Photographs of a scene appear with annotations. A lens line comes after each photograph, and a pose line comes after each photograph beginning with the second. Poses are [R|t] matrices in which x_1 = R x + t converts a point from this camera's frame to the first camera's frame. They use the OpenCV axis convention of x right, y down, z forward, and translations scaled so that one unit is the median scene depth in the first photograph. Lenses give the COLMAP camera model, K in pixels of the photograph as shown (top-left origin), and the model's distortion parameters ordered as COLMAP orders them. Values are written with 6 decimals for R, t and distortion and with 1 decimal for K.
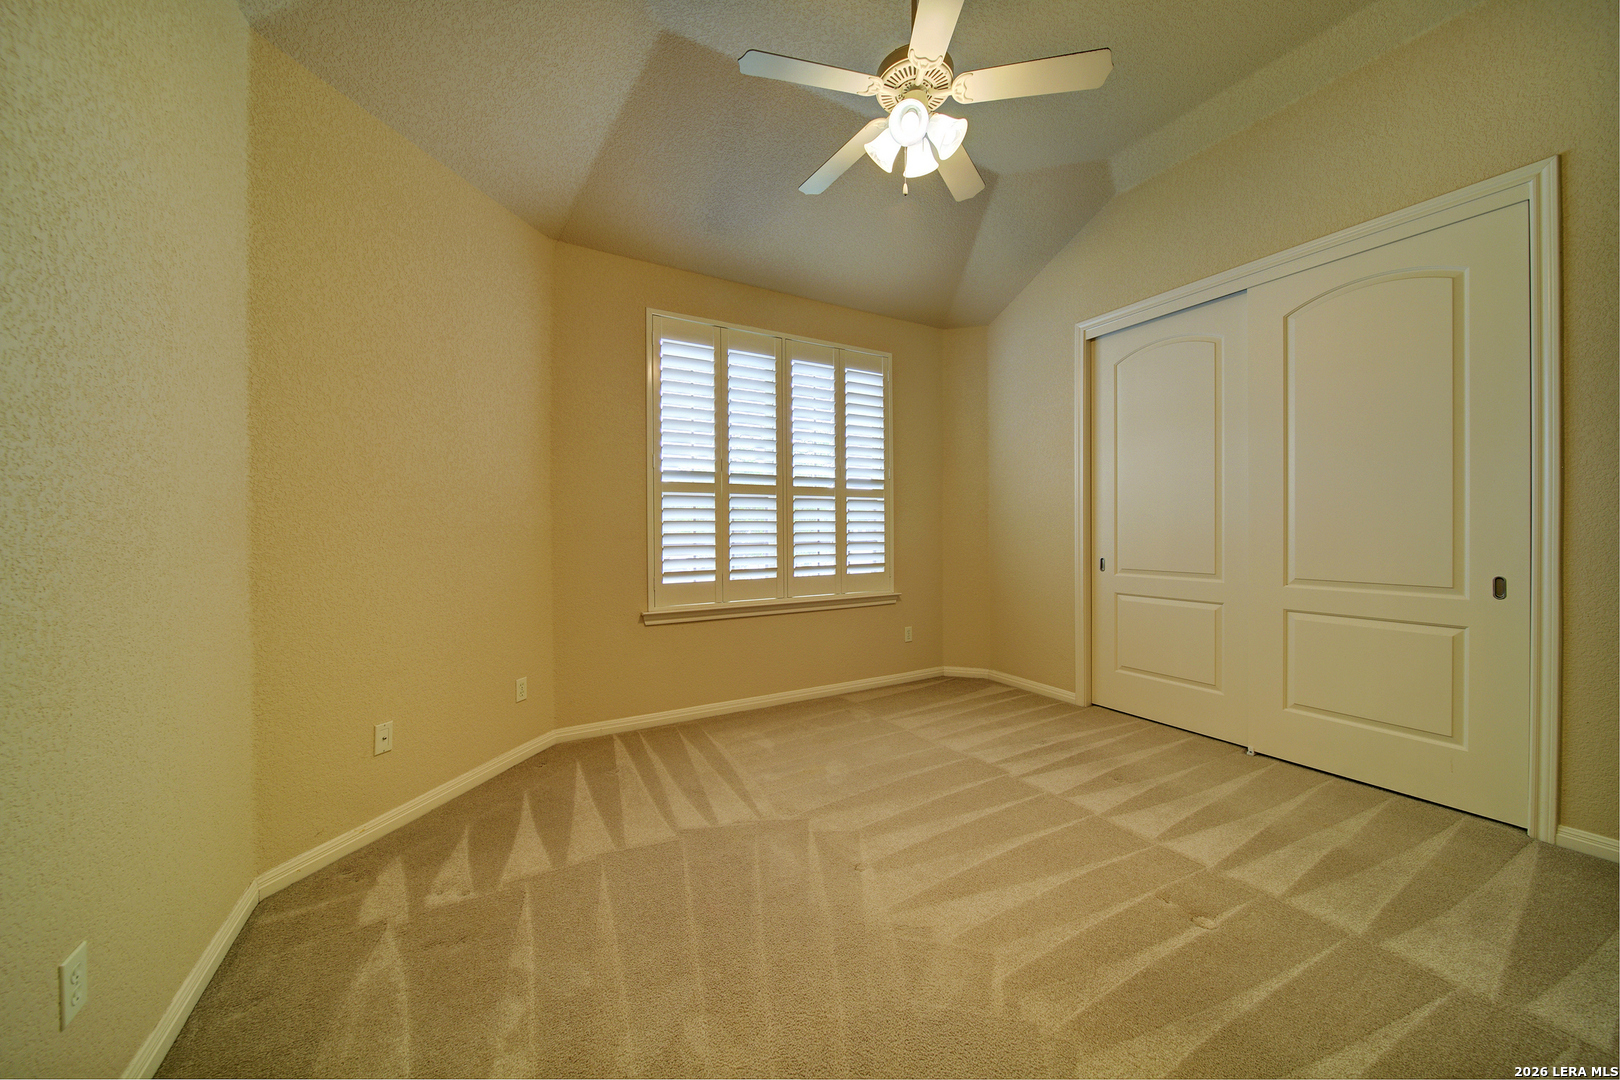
lens RADIAL K [[565.2, 0, 805.4], [0, 565.2, 530.9], [0, 0, 1]] dist [-0.002561, -0.000343]
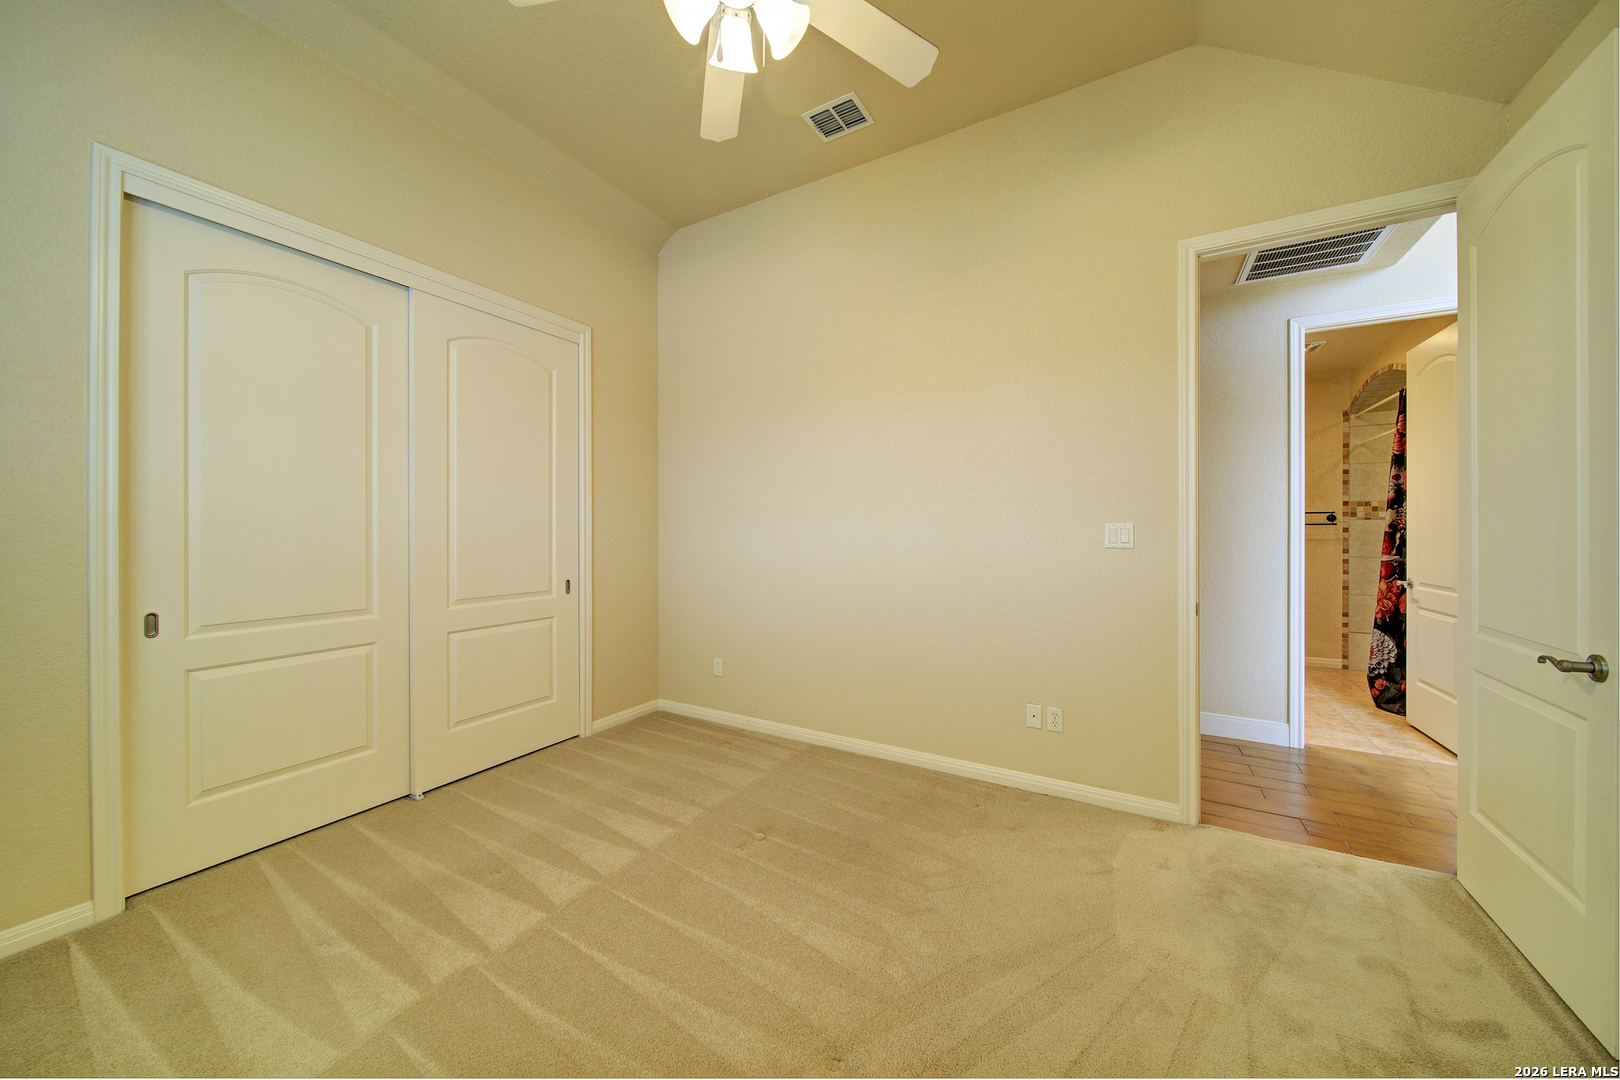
lens RADIAL K [[565.2, 0, 806.1], [0, 565.2, 531.5], [0, 0, 1]] dist [-0.002561, -0.000343]
pose [[-0.508080, 0.004736, 0.861297, -0.350973], [0.006569, 0.999977, -0.001623, -0.034897], [-0.861285, 0.004834, -0.508100, 1.004005]]
